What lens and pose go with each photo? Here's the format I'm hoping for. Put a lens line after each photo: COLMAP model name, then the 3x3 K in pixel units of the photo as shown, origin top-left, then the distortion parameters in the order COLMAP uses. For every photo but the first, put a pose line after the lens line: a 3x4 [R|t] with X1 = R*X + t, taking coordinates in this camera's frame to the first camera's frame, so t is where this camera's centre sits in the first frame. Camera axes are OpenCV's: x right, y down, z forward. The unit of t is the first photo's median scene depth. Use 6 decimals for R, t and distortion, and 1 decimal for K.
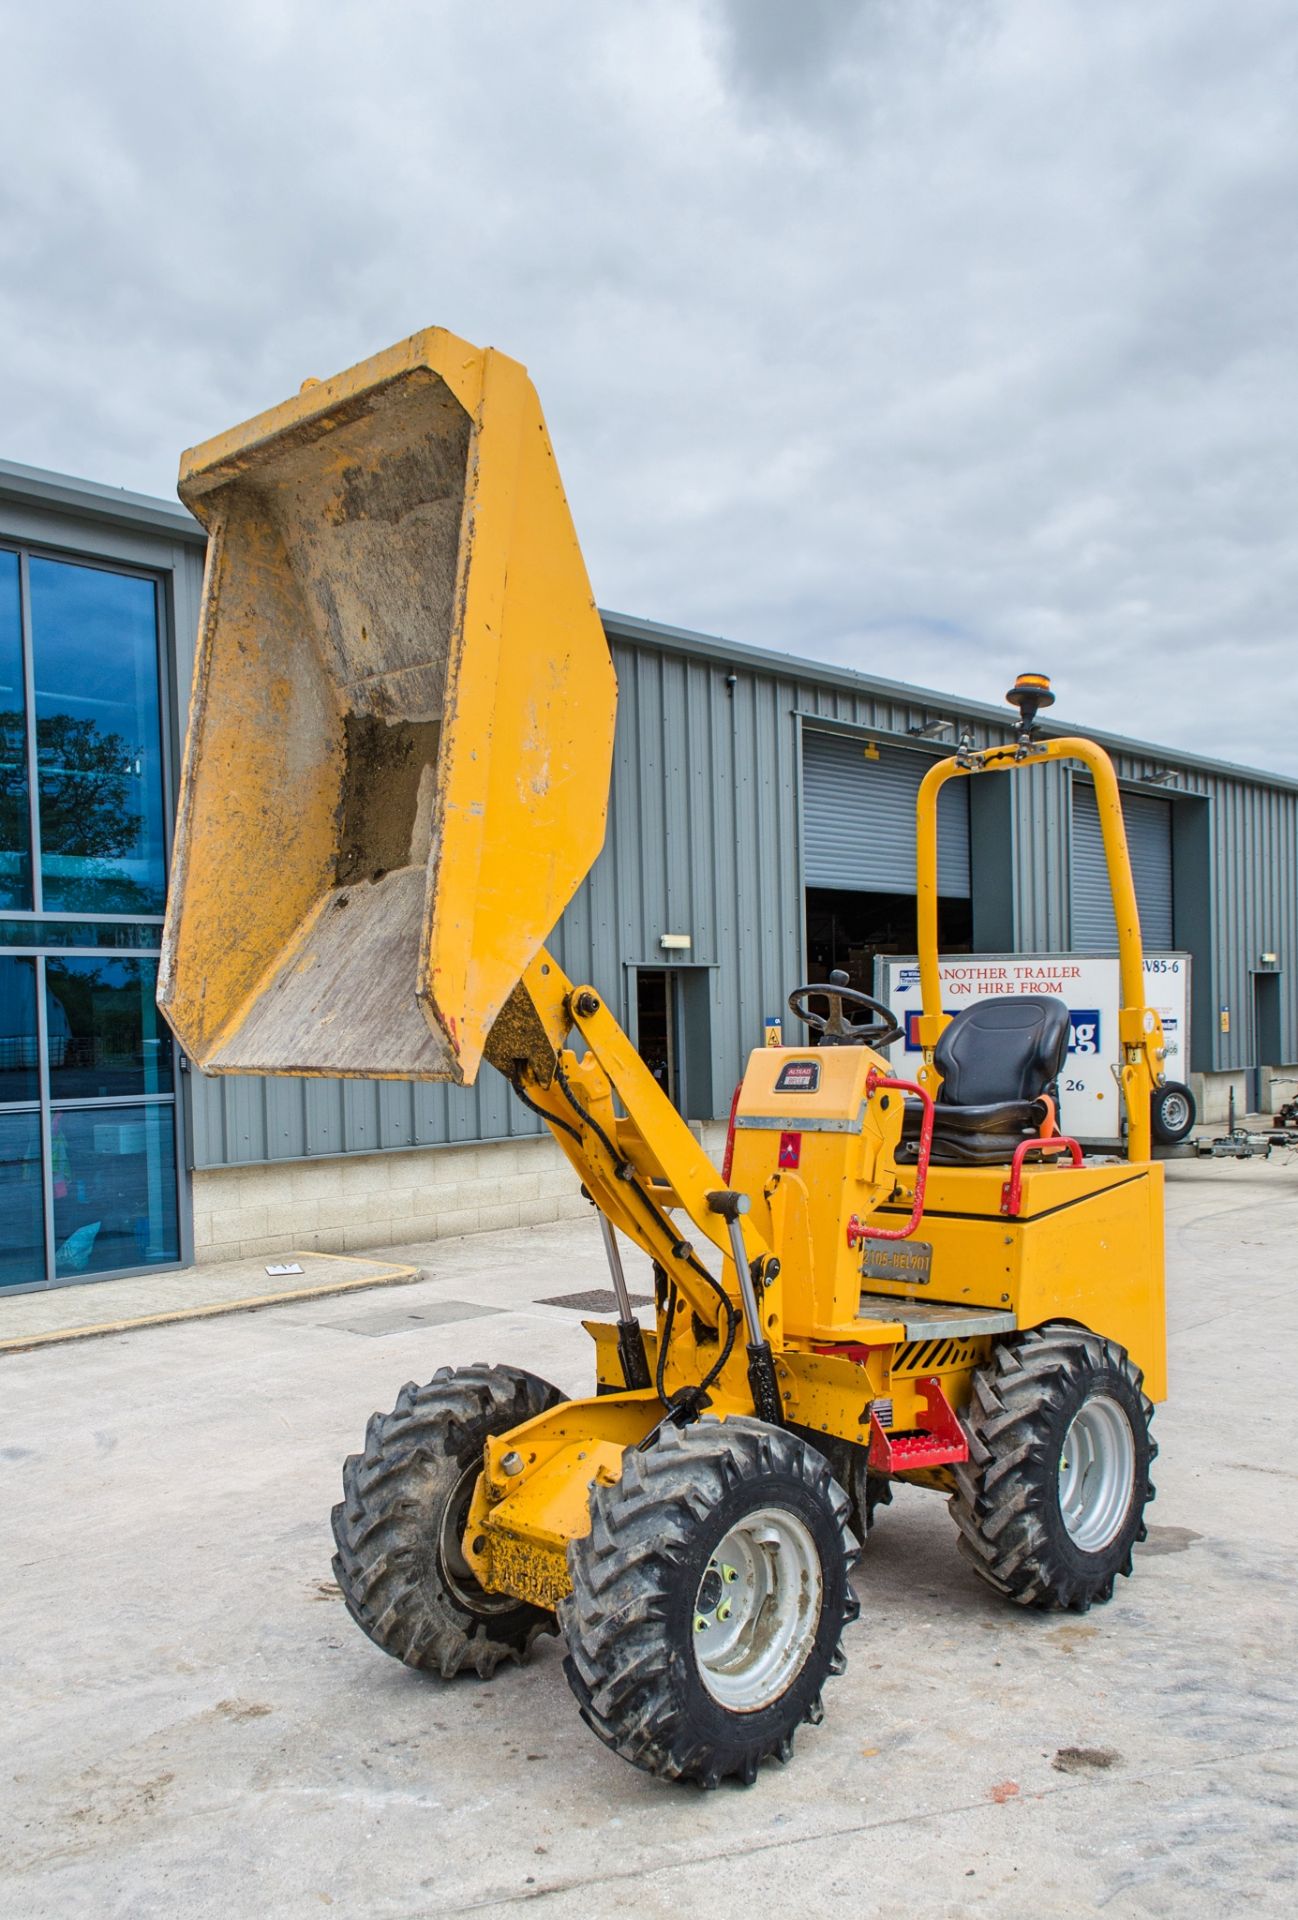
lens RADIAL K [[1646.1, 0, 588.1], [0, 1646.1, 1021.5], [0, 0, 1]] dist [0.016927, 0.014070]
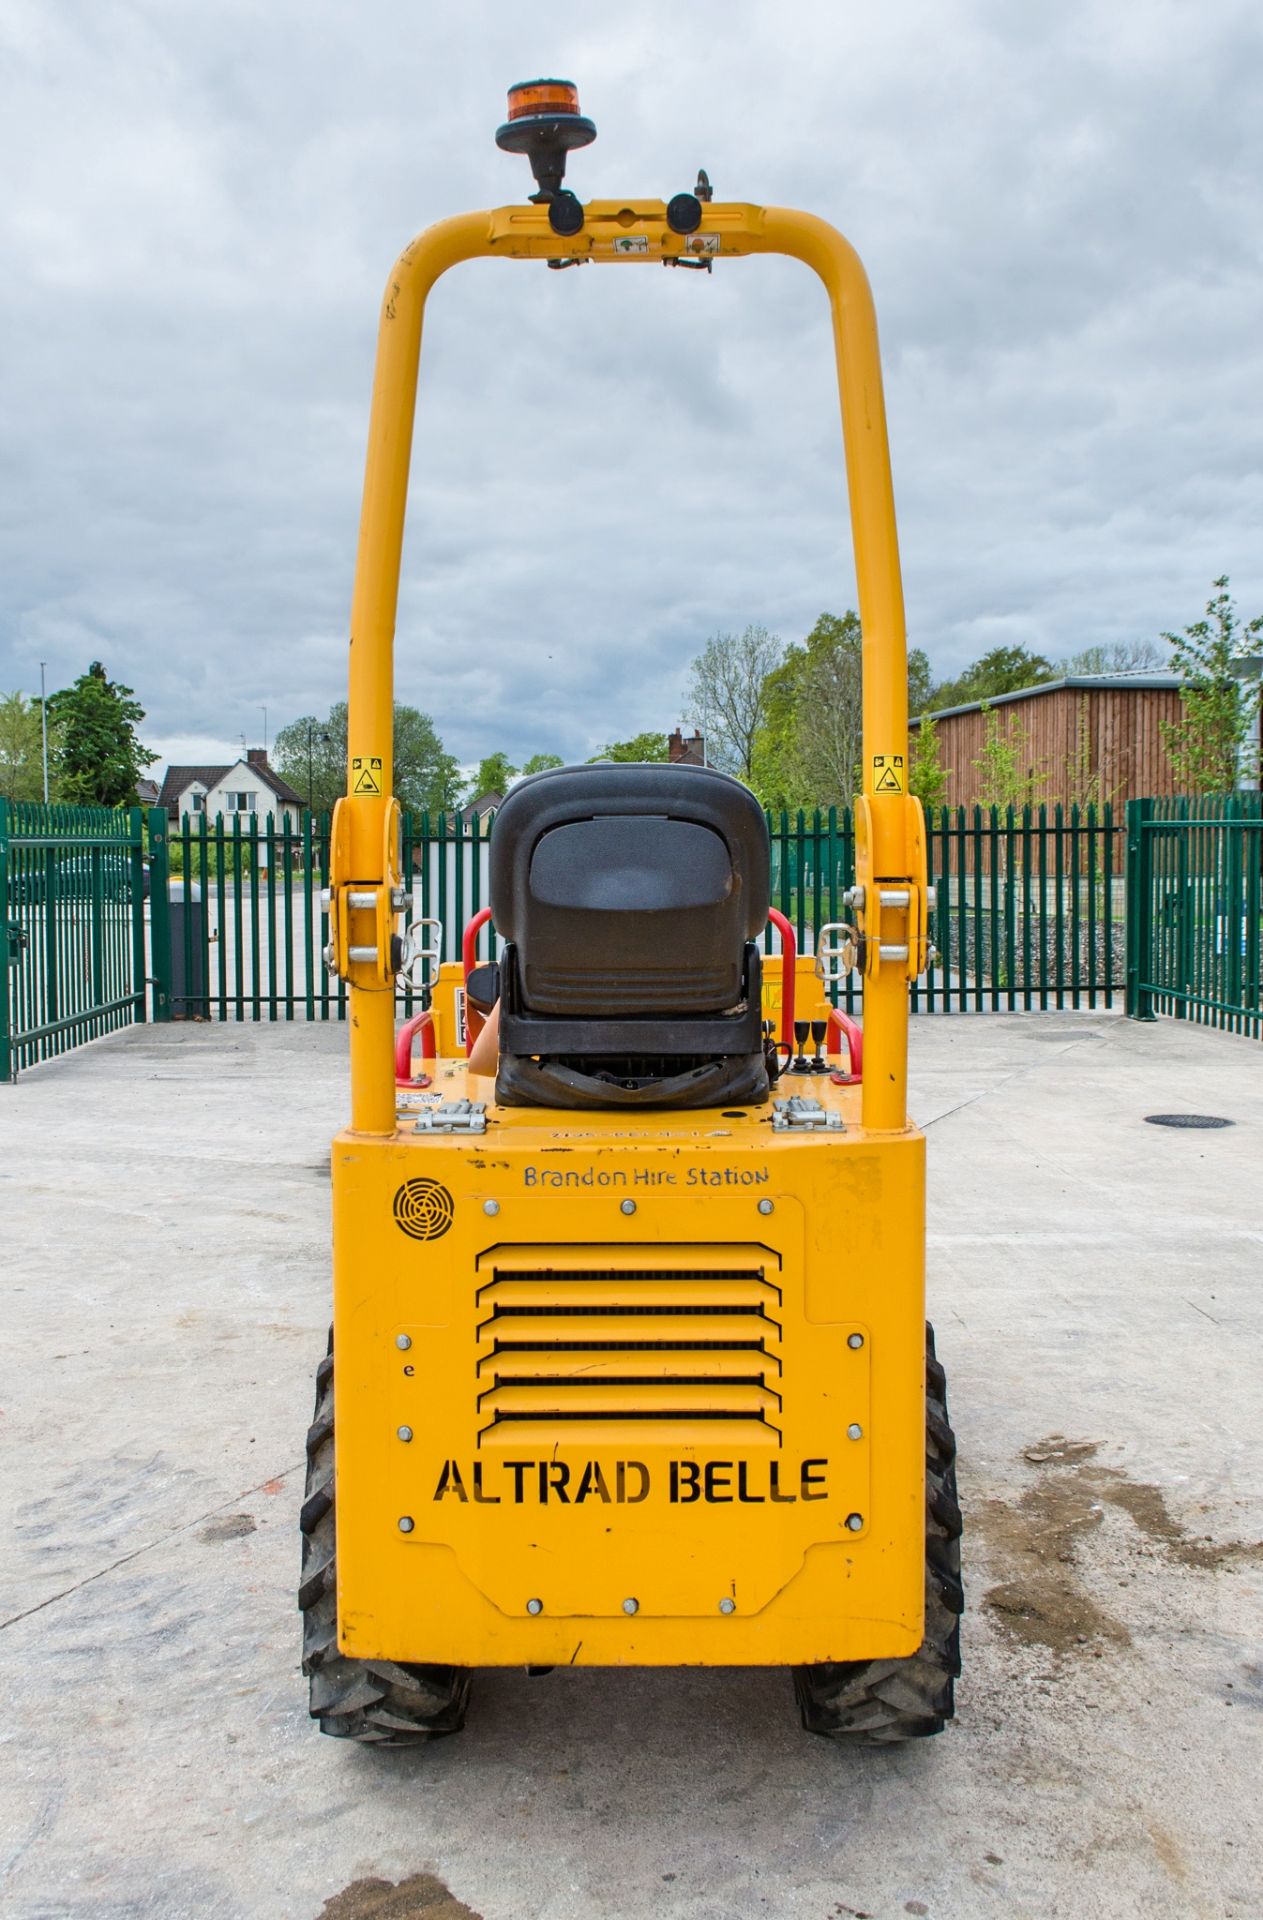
lens RADIAL K [[1638.5, 0, 620.7], [0, 1638.5, 932.6], [0, 0, 1]] dist [0.032355, -0.015915]
pose [[-0.707696, 0.057790, -0.704150, 0.739351], [0.026274, 0.998112, 0.055509, 0.007549], [0.706028, 0.020783, -0.707879, 1.676716]]
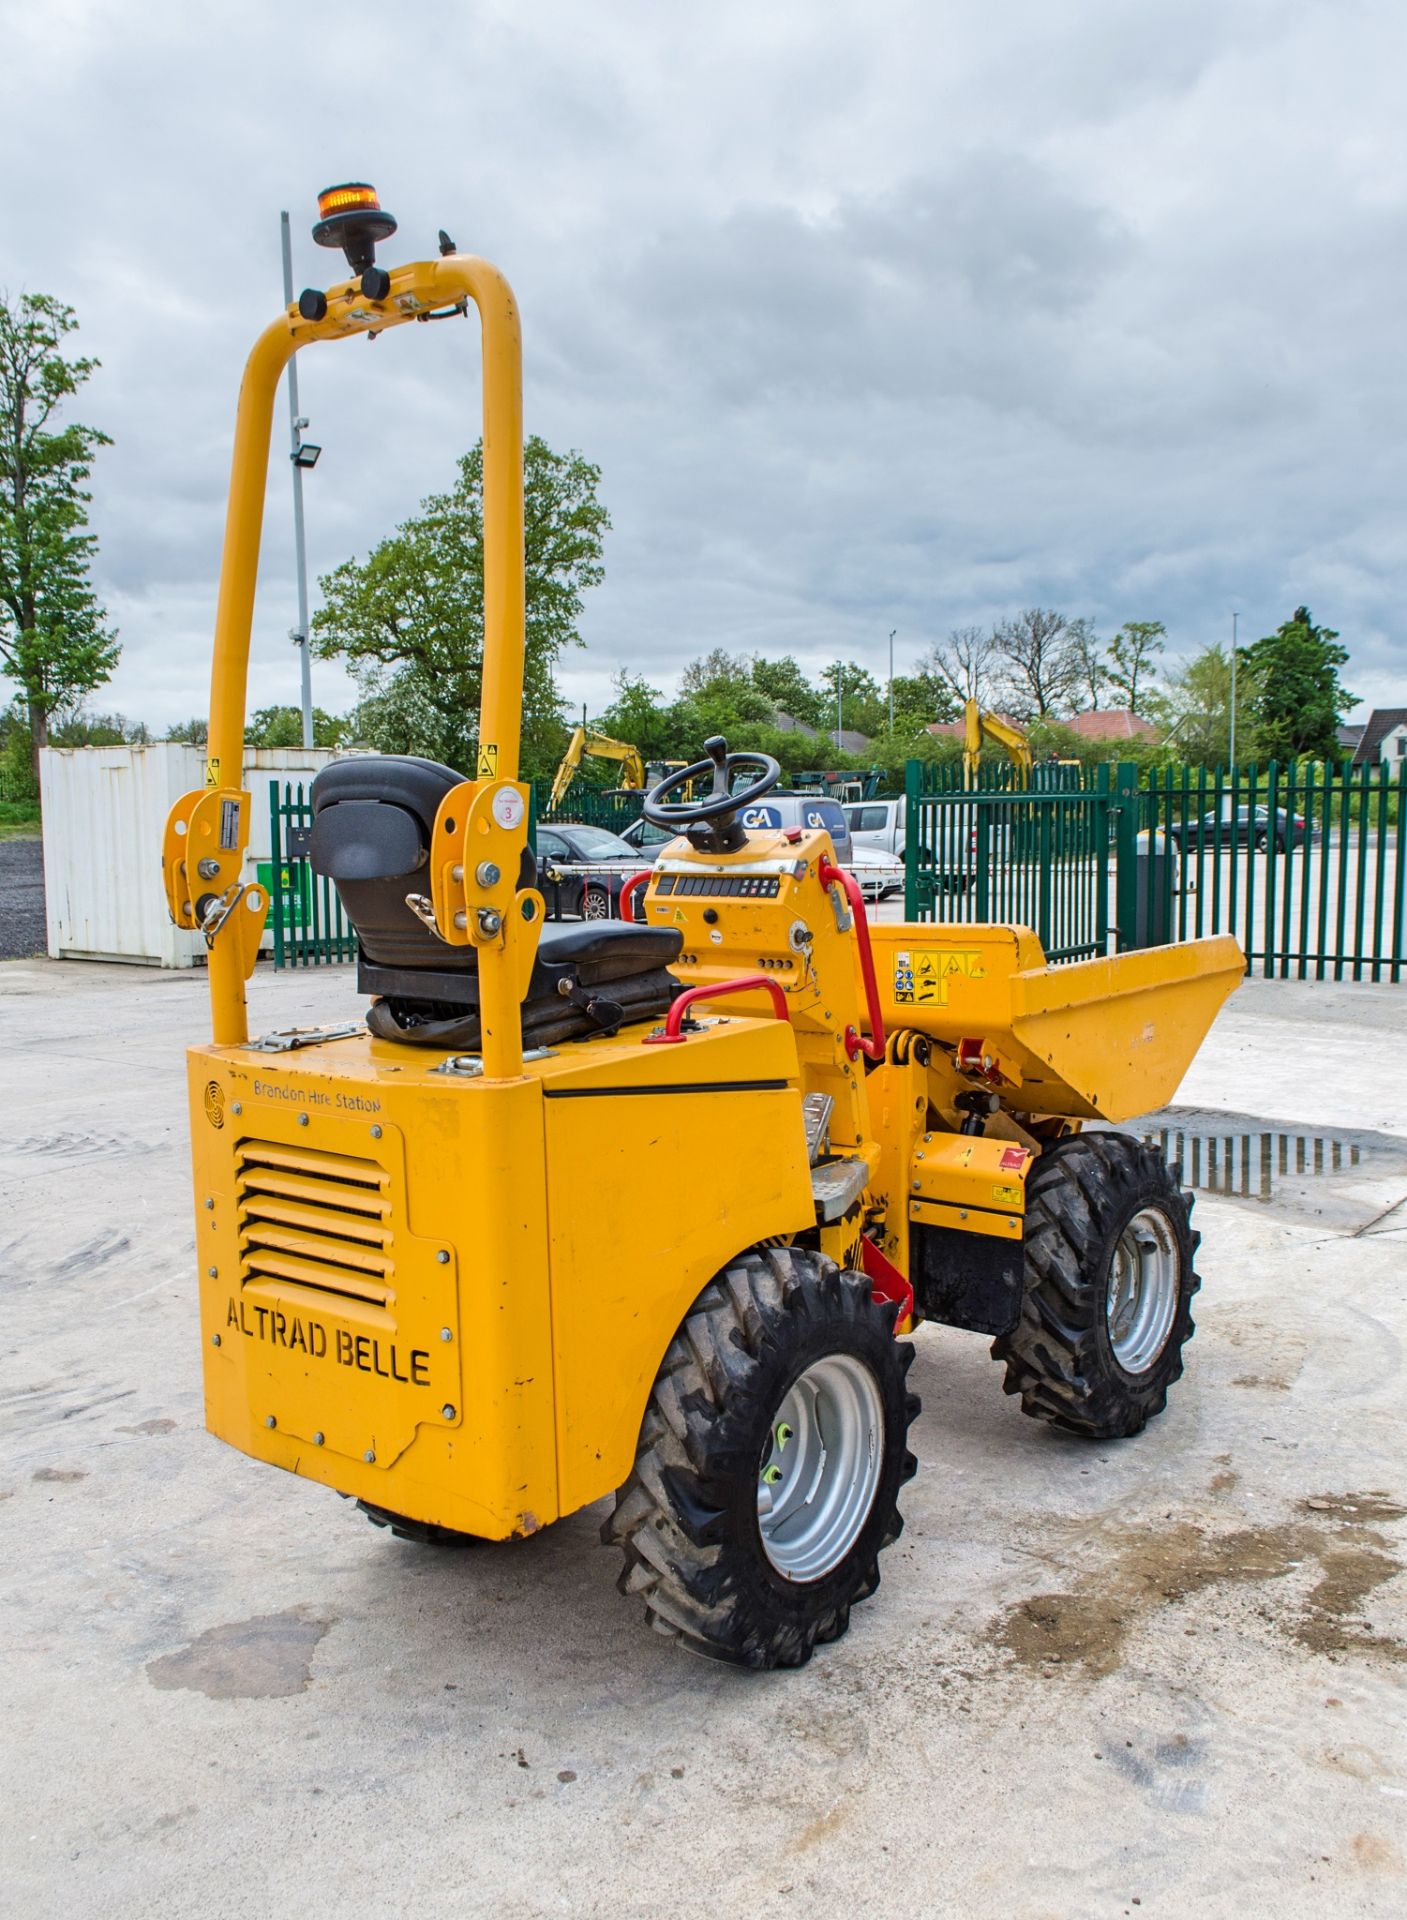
lens RADIAL K [[1627.1, 0, 703.5], [0, 1627.1, 960.0], [0, 0, 1]] dist [0.033375, -0.010236]
pose [[-0.992587, 0.044278, -0.113181, 0.278476], [0.035025, 0.995977, 0.082480, 0.014104], [0.116378, 0.077905, -0.990145, 1.966573]]
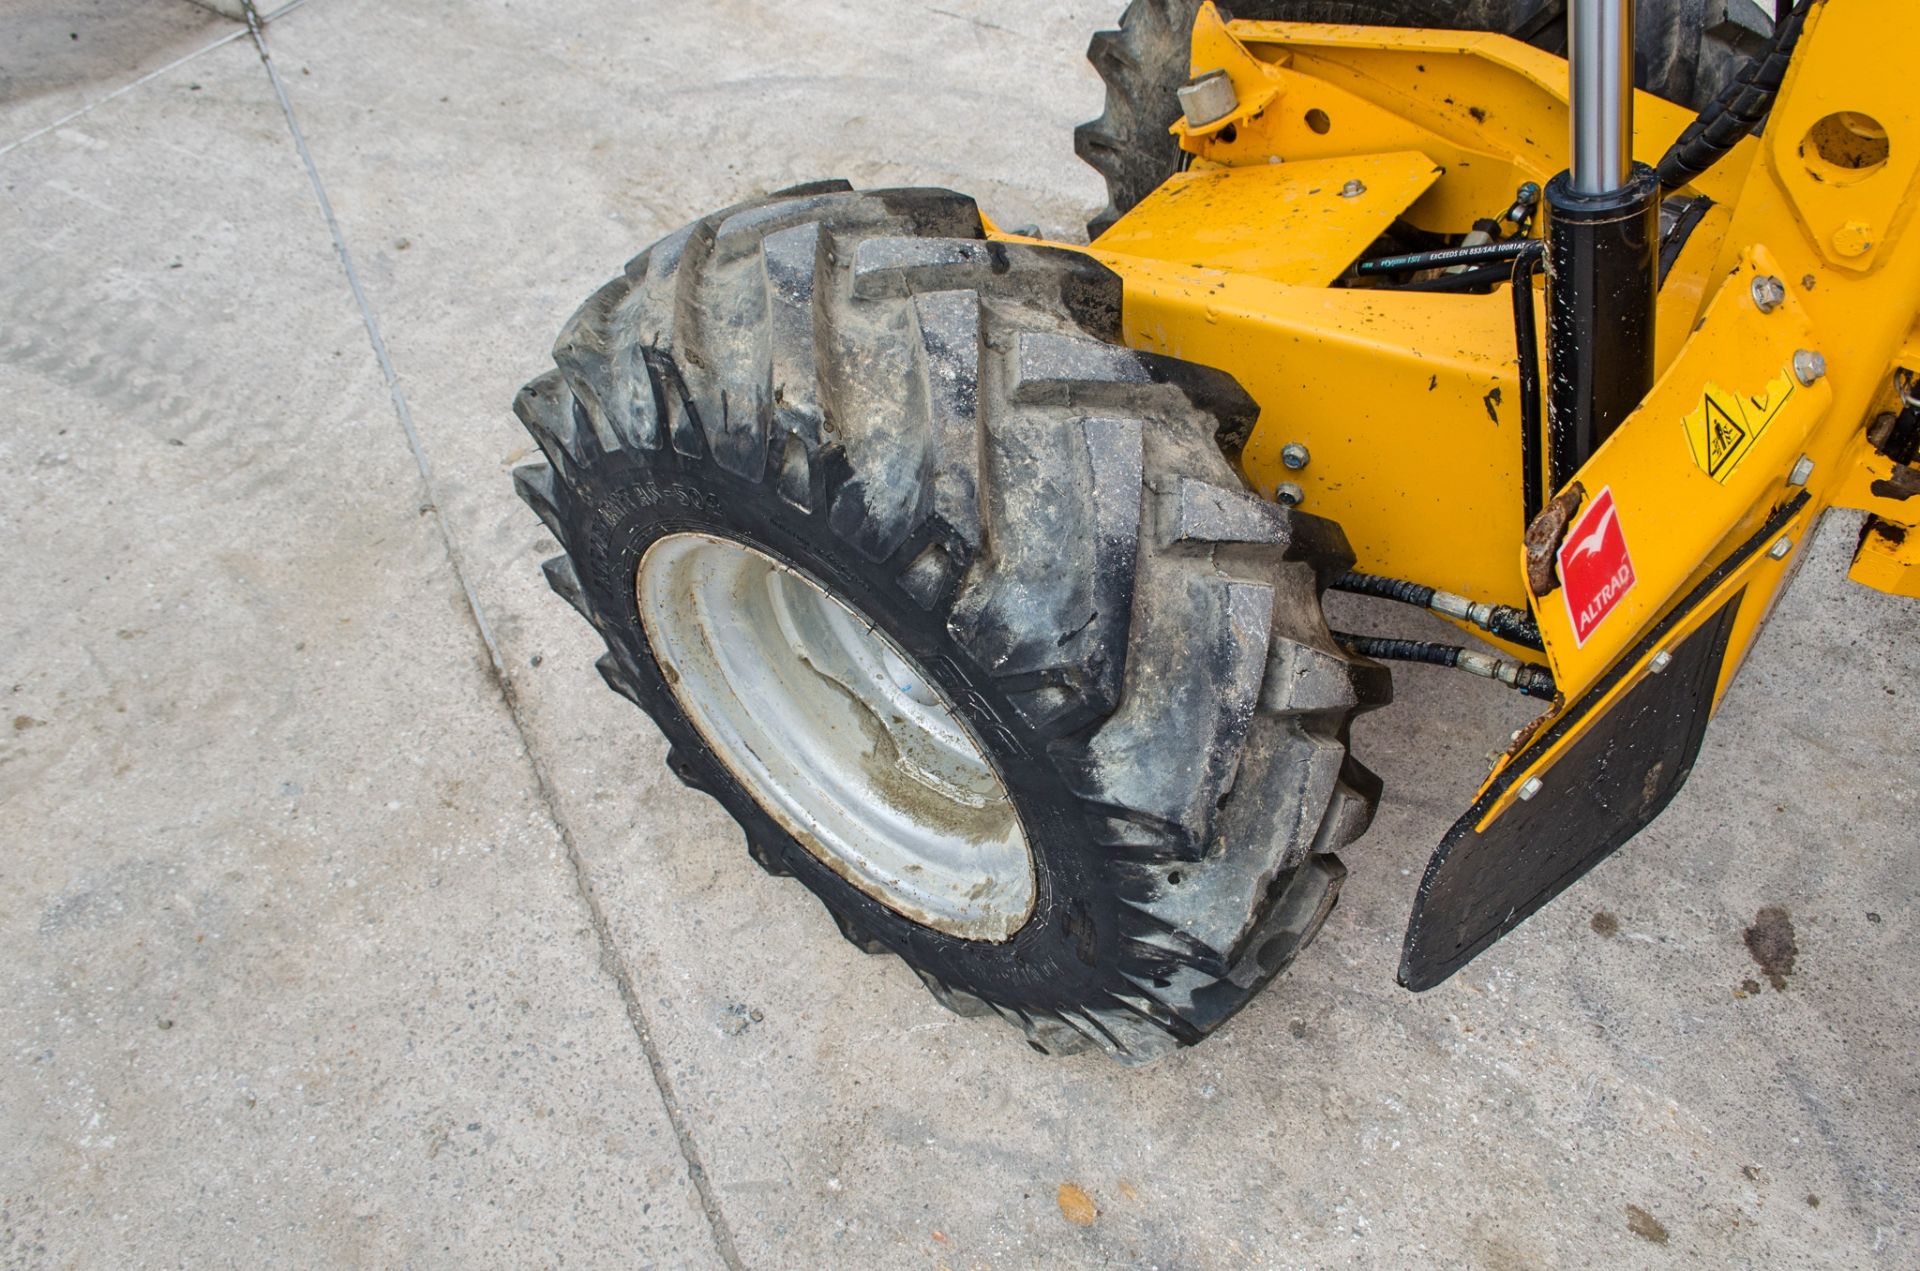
lens RADIAL K [[1480.5, 0, 960.0], [0, 1480.5, 635.5], [0, 0, 1]] dist [0.004525, -0.000812]
pose [[0.139143, 0.754187, -0.641749, 0.257812], [0.059354, 0.640536, 0.765631, 0.070773], [0.988492, -0.144622, 0.044362, 0.861248]]
